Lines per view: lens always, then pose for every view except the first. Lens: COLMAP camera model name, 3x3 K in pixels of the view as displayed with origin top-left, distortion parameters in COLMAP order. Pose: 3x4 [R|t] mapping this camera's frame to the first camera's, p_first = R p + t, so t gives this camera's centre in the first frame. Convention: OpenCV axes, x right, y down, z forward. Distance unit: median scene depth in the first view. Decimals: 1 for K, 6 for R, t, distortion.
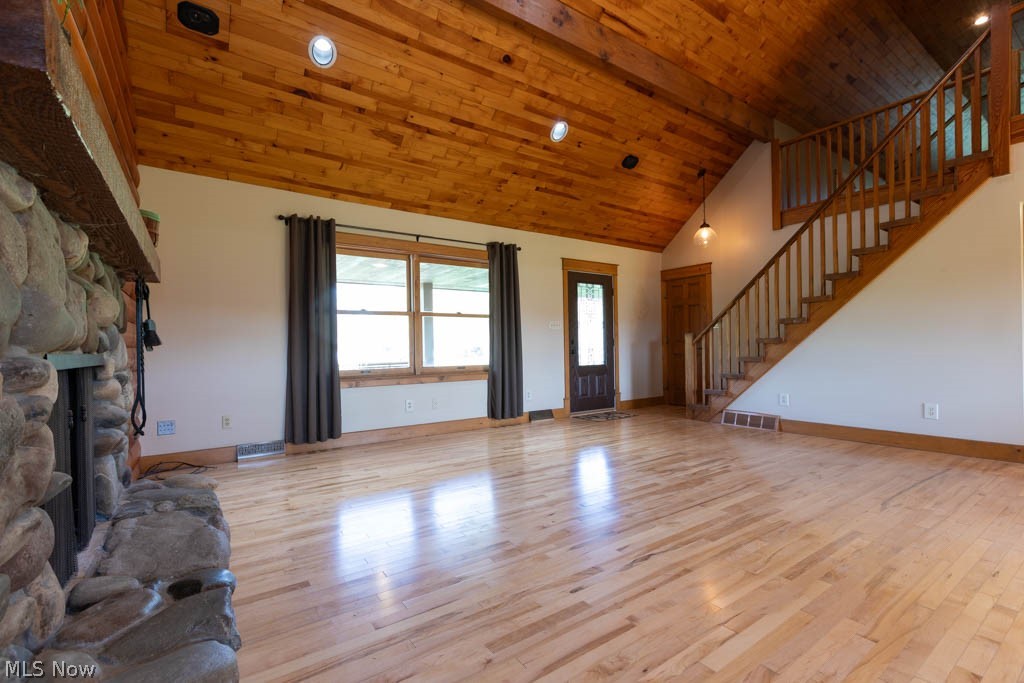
lens RADIAL K [[456.0, 0, 512.3], [0, 456.0, 346.5], [0, 0, 1]] dist [0.001983, 0.000325]
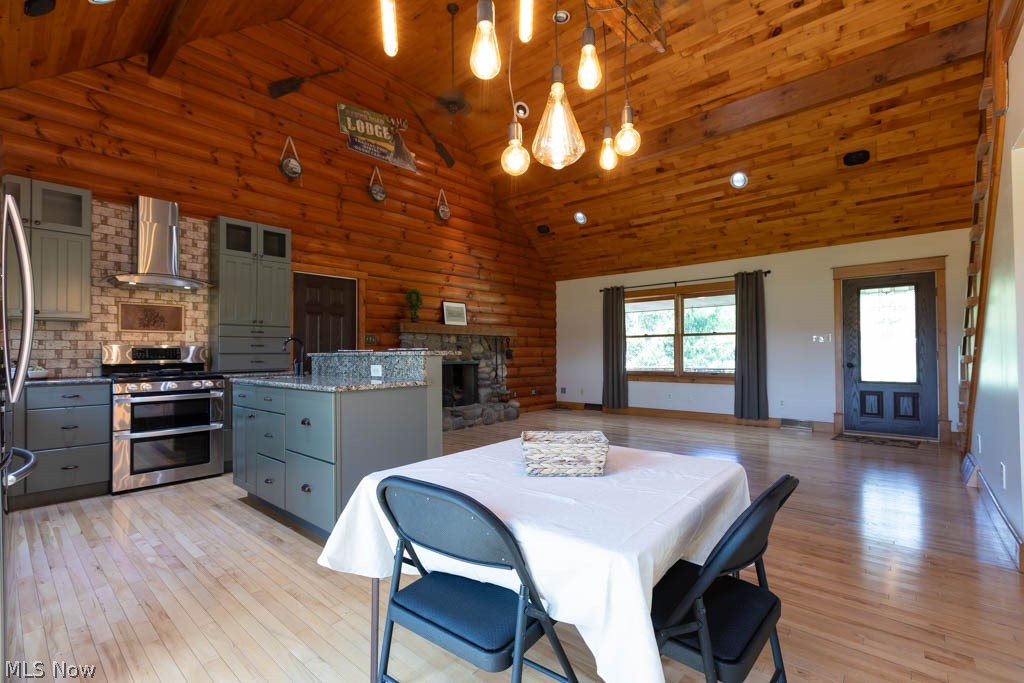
lens RADIAL K [[453.1, 0, 512.5], [0, 453.1, 346.2], [0, 0, 1]] dist [0.002400, 0.000370]
pose [[0.244193, -0.003528, -0.969720, 1.071995], [0.004068, 0.999988, -0.002613, -0.034051], [0.969718, -0.003306, 0.244204, 0.126863]]
